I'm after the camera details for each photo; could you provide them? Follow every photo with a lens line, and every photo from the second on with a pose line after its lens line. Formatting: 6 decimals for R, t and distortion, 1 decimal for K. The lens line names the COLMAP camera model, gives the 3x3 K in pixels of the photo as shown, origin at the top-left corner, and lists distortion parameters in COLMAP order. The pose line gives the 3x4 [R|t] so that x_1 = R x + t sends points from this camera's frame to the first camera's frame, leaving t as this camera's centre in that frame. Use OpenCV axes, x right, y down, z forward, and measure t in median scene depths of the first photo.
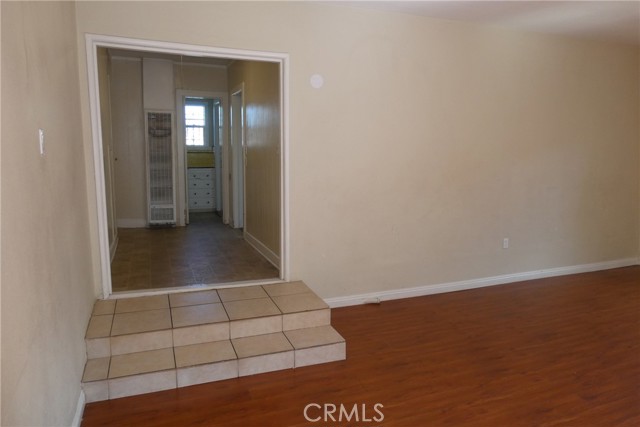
lens RADIAL K [[460.3, 0, 320.0], [0, 460.3, 213.5], [0, 0, 1]] dist [0.000852, -0.006049]
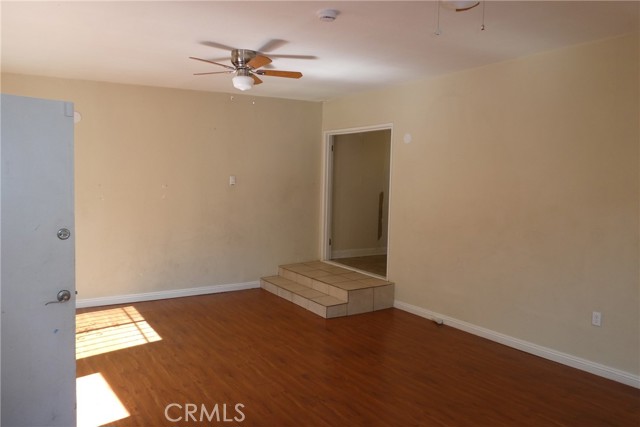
lens RADIAL K [[460.3, 0, 320.0], [0, 460.3, 213.5], [0, 0, 1]] dist [0.000852, -0.006049]
pose [[0.192168, 0.062870, -0.979346, 1.303034], [-0.155831, 0.987239, 0.032799, -0.071306], [0.968911, 0.146309, 0.199513, 0.509635]]
